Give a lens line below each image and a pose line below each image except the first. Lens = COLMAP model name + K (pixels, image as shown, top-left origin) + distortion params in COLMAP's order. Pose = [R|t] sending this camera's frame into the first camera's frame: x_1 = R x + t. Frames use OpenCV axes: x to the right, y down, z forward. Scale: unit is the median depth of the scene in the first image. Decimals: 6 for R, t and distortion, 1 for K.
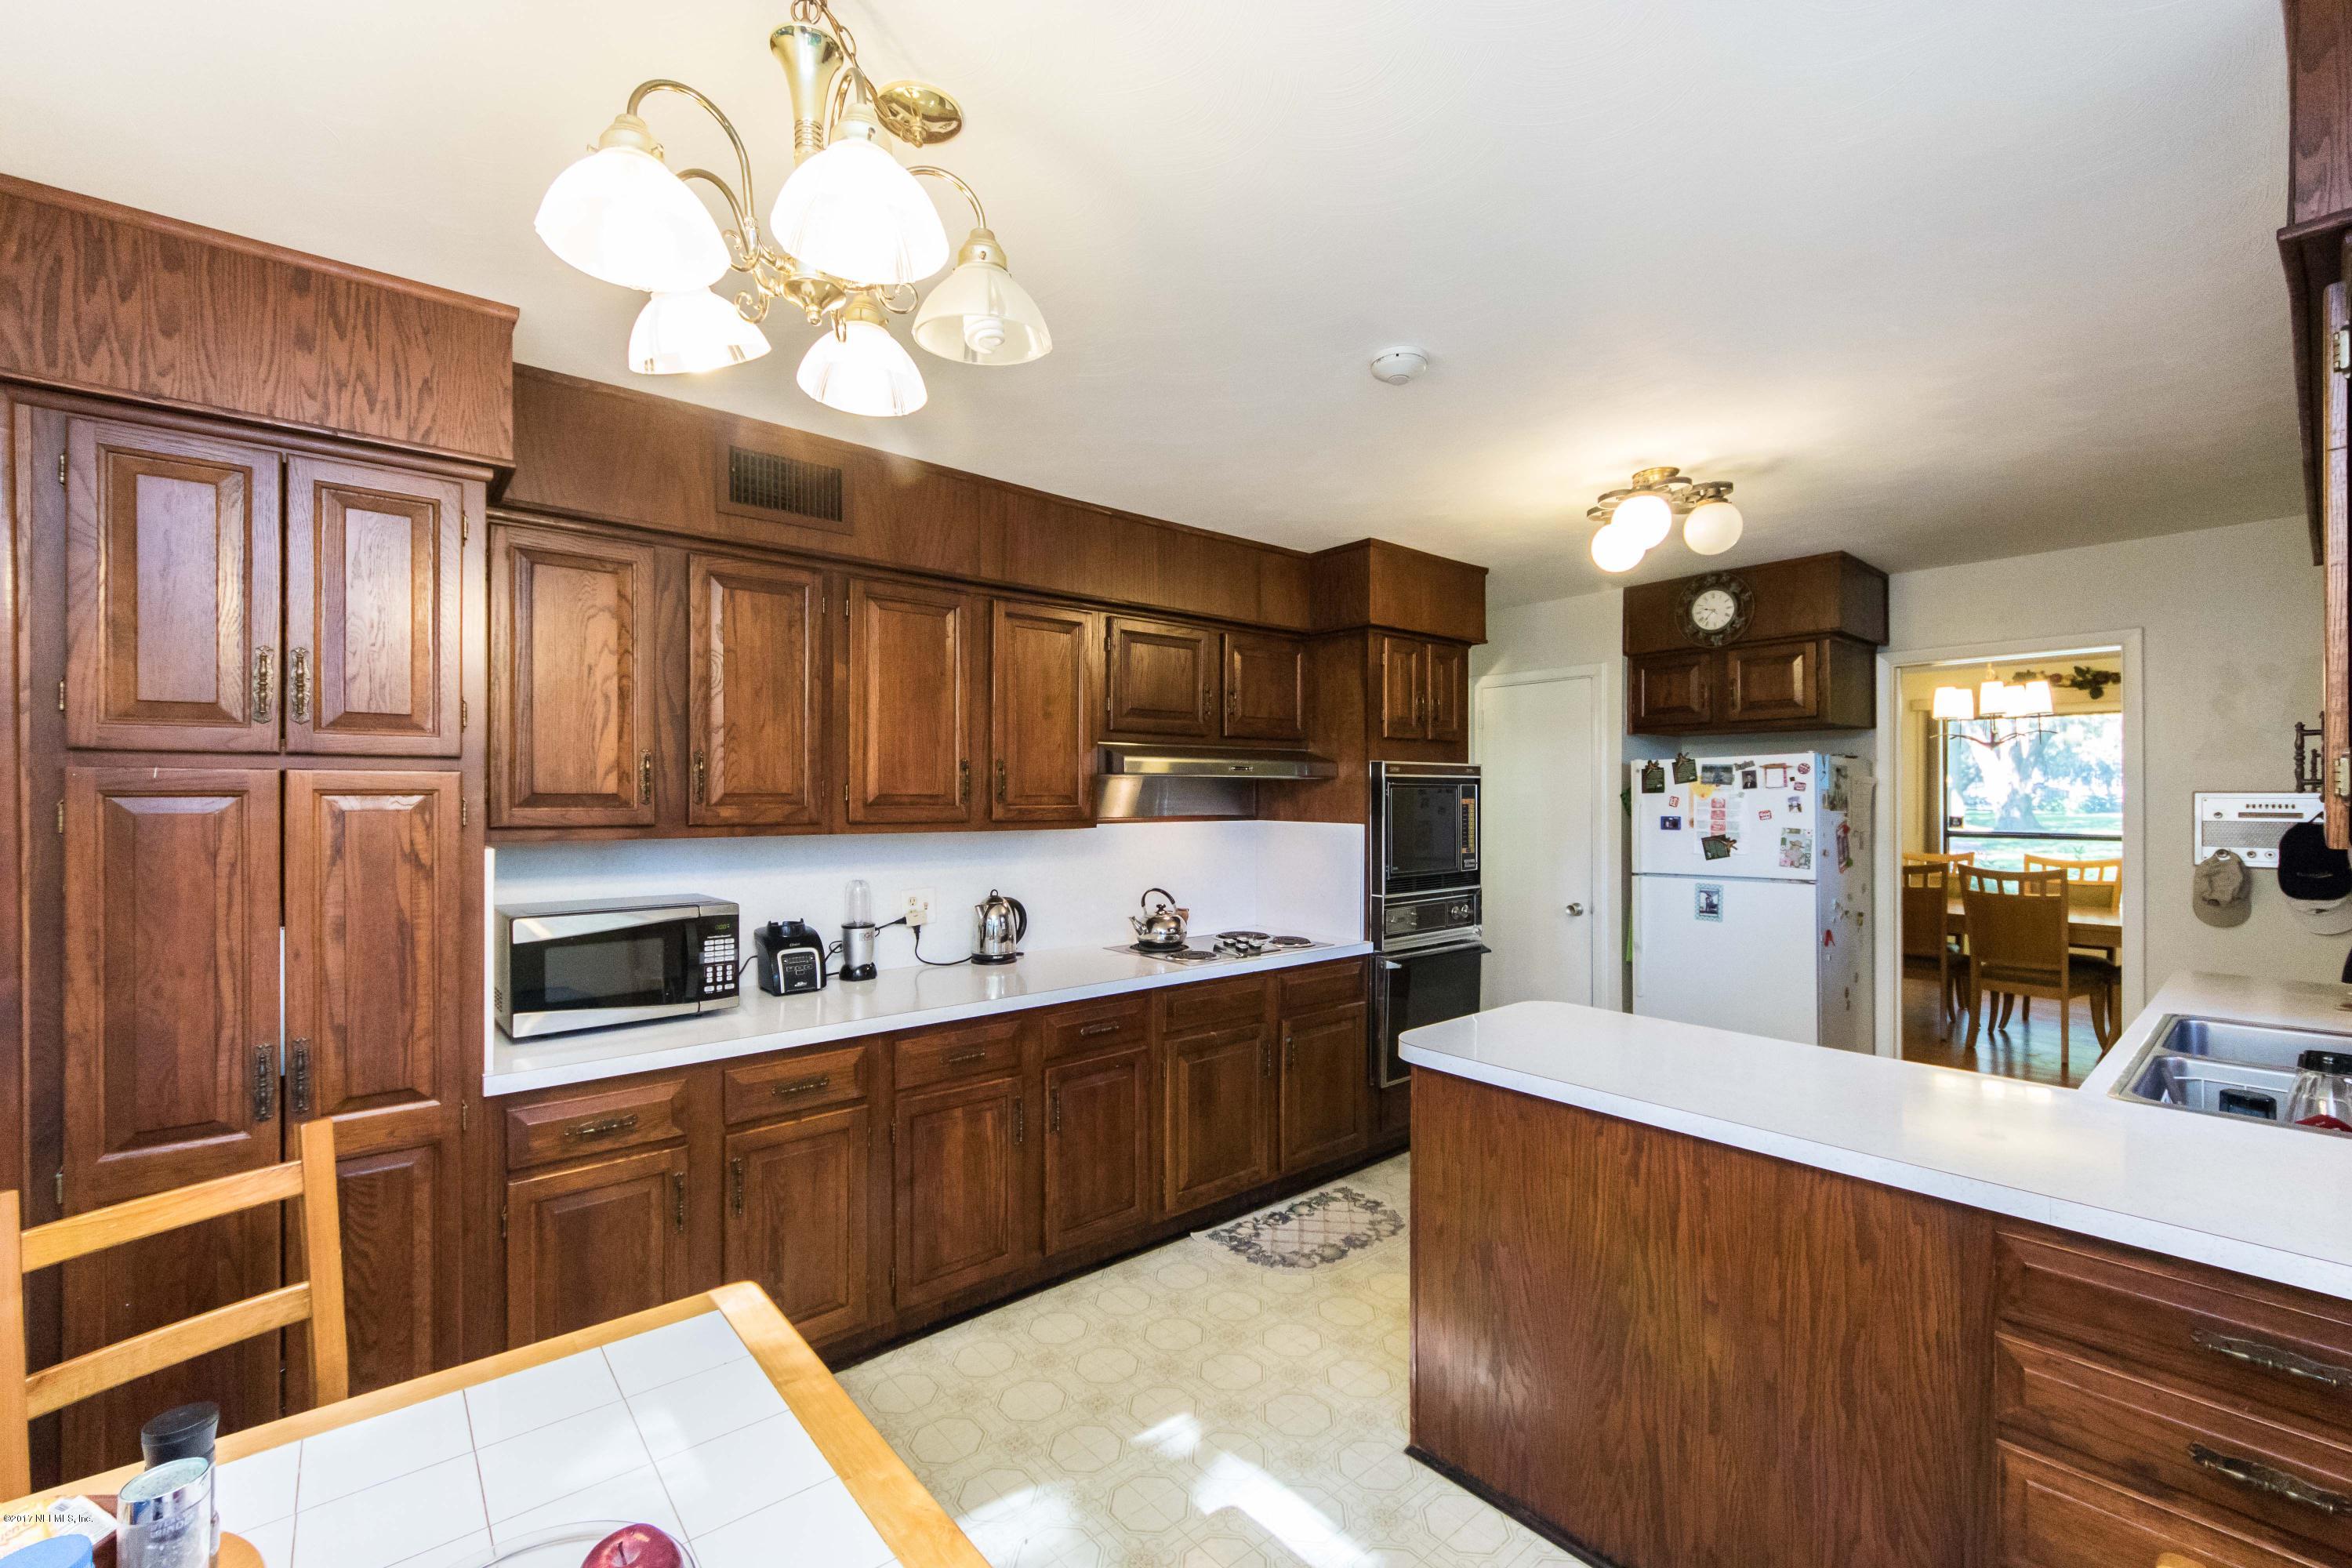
lens RADIAL K [[975.0, 0, 1163.5], [0, 975.0, 795.9], [0, 0, 1]] dist [-0.002144, -0.000379]
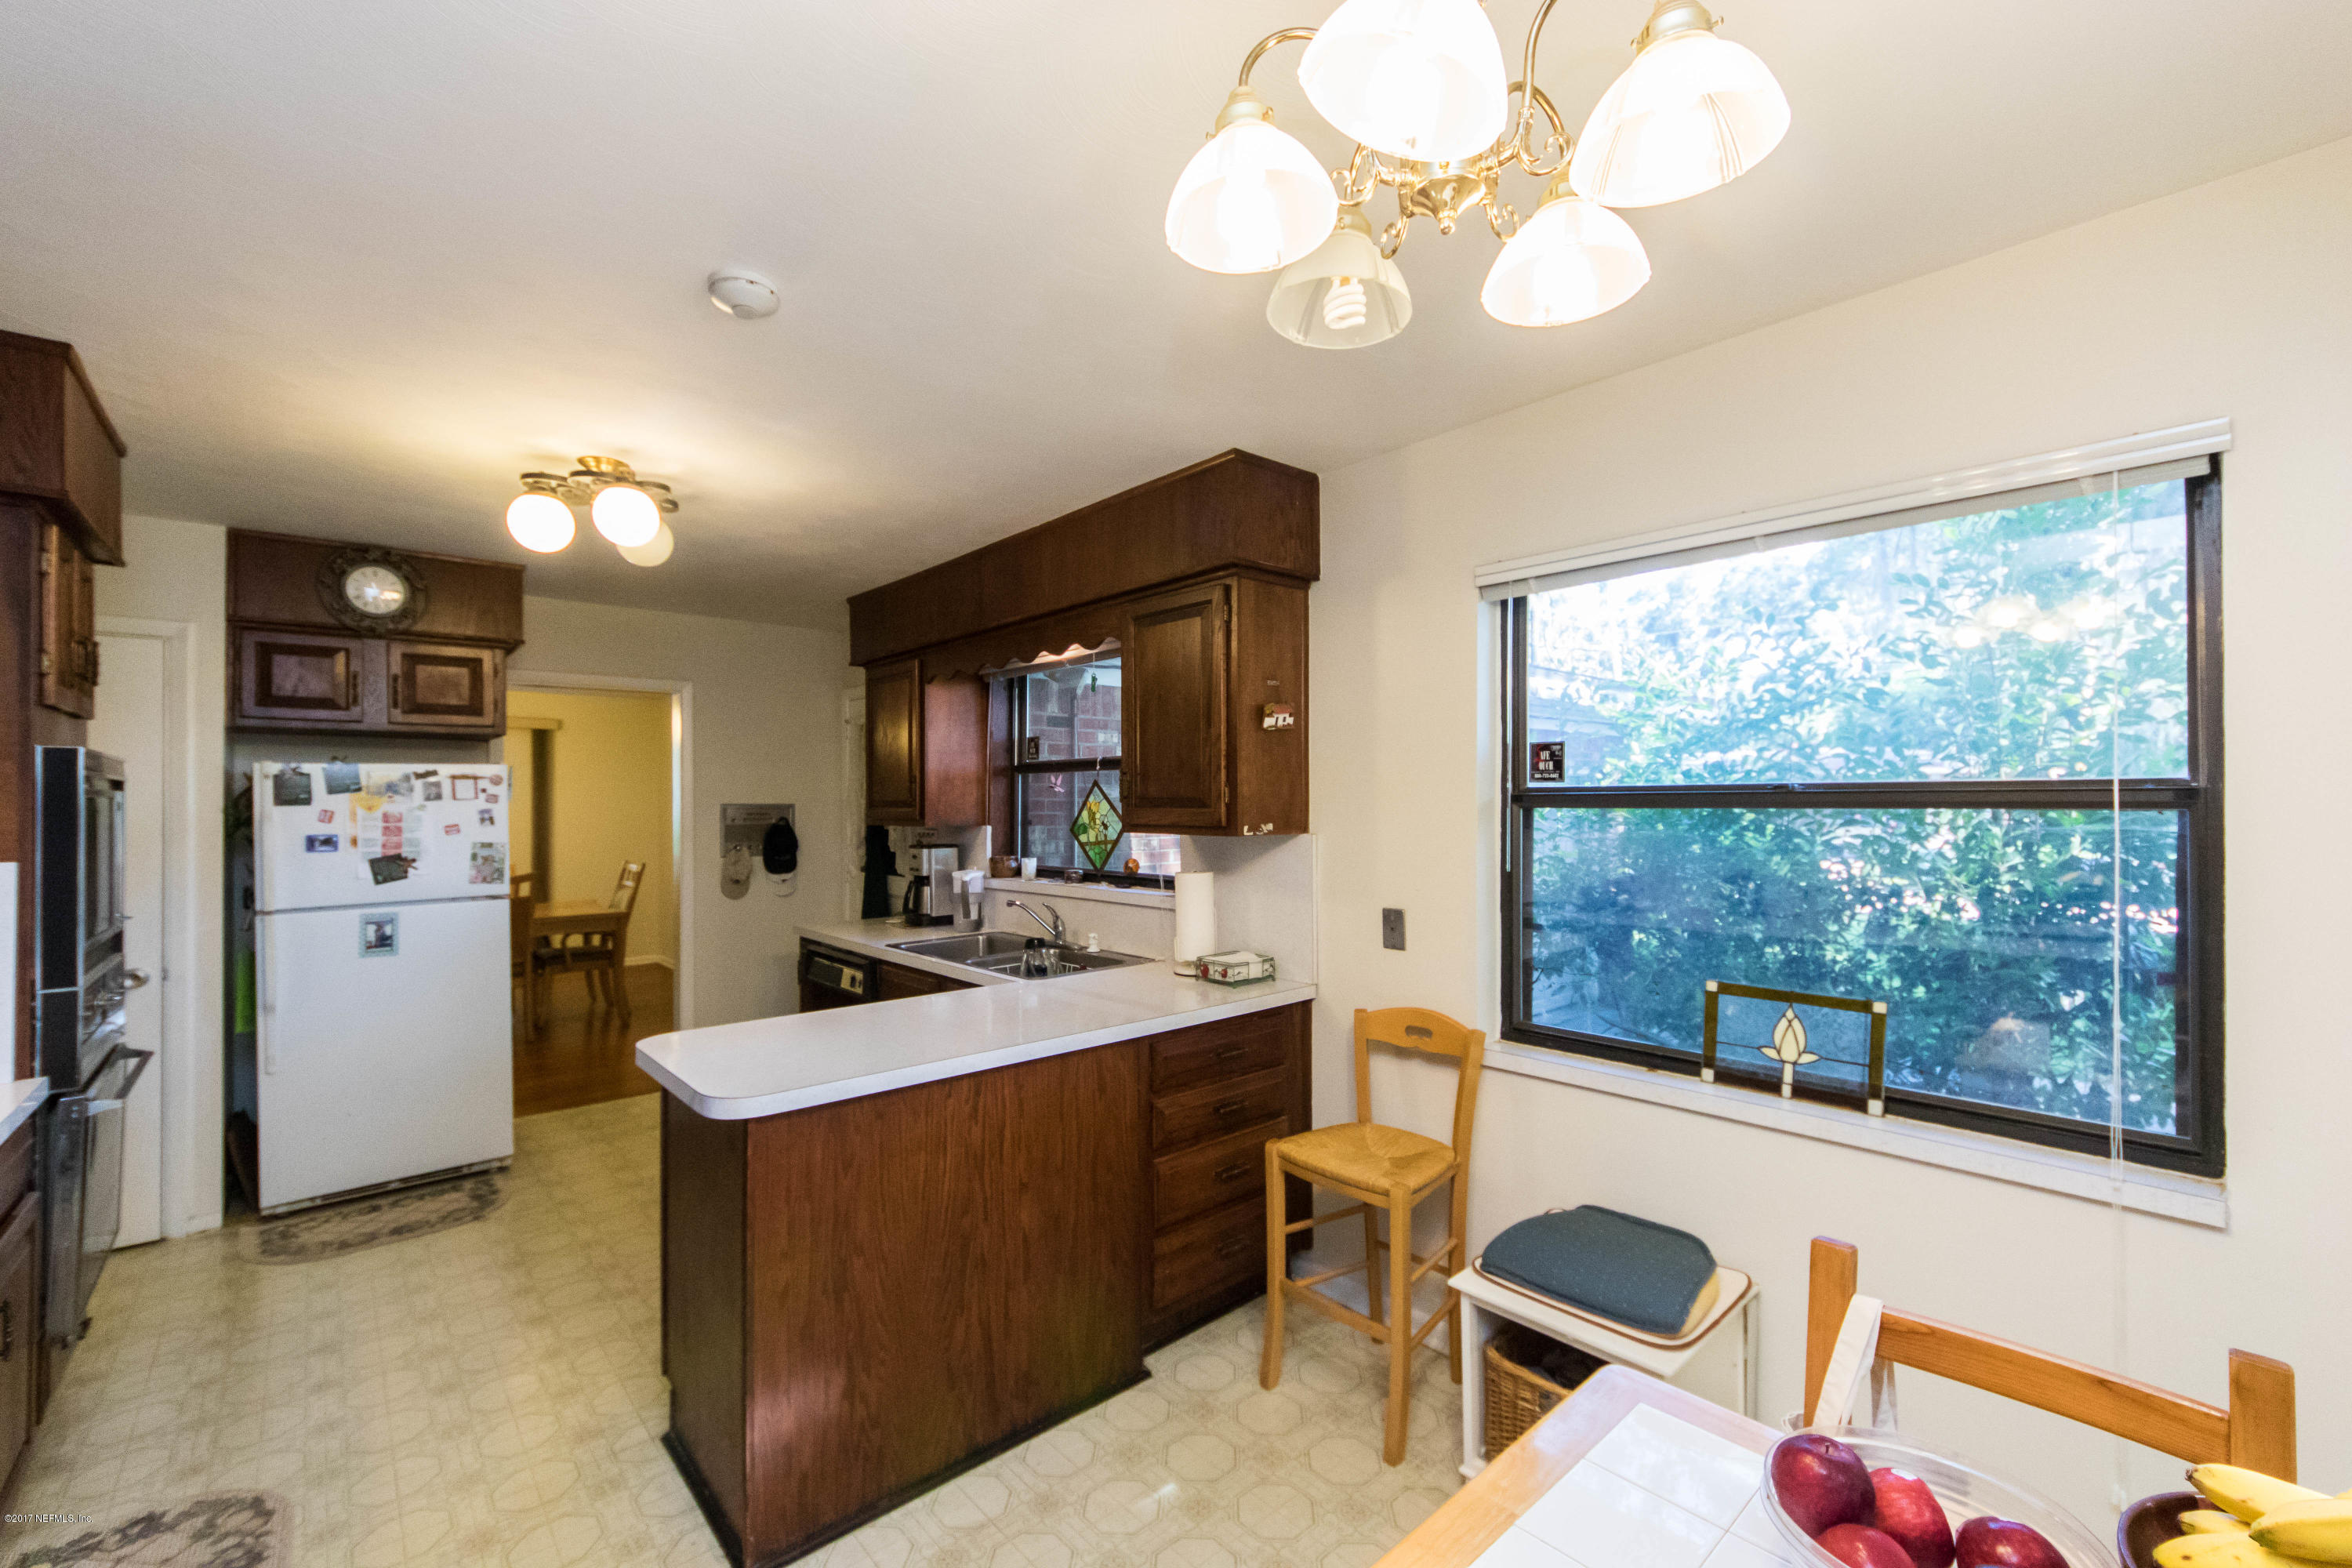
lens RADIAL K [[985.7, 0, 1163.8], [0, 985.7, 796.3], [0, 0, 1]] dist [0.003010, 0.000224]
pose [[-0.039450, 0.012040, 0.999149, -0.333467], [0.006764, 0.999908, -0.011782, 0.003811], [-0.999199, 0.006294, -0.039528, 0.360878]]
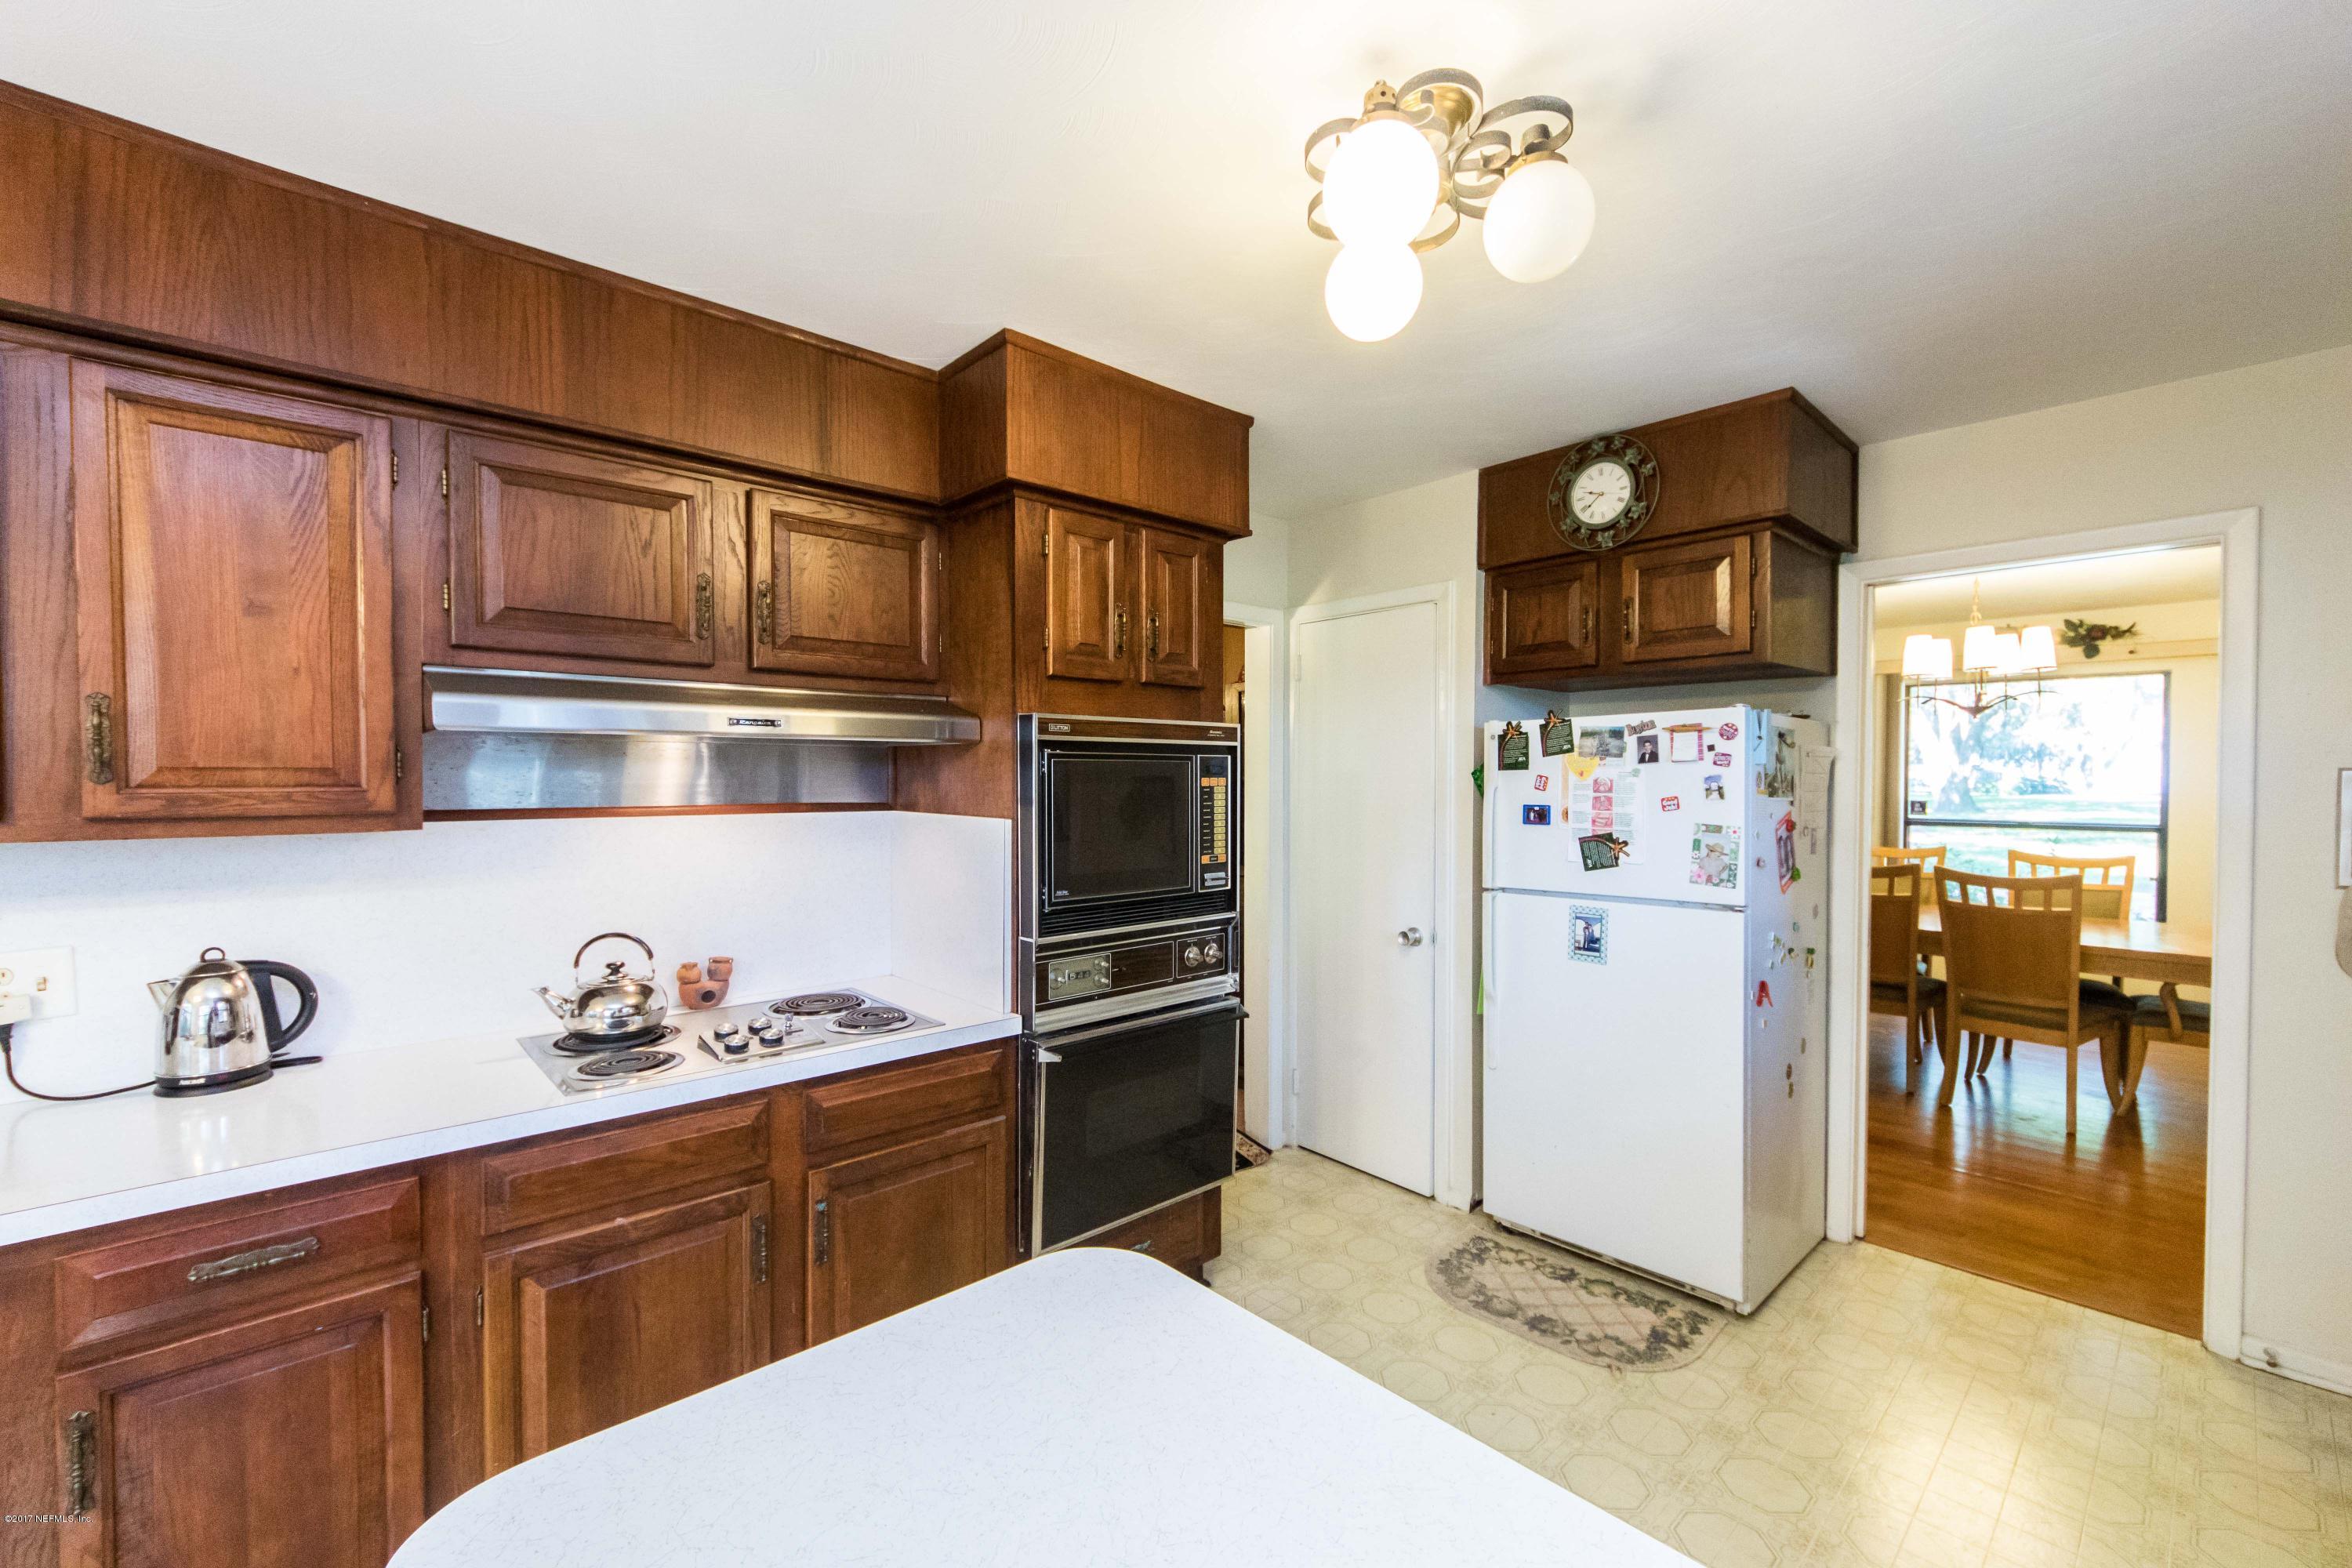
lens RADIAL K [[985.7, 0, 1163.8], [0, 985.7, 796.3], [0, 0, 1]] dist [0.003010, 0.000224]
pose [[0.998946, 0.000991, 0.045889, 0.245840], [-0.001915, 0.999796, 0.020086, 0.002074], [-0.045860, -0.020153, 0.998745, 0.352632]]
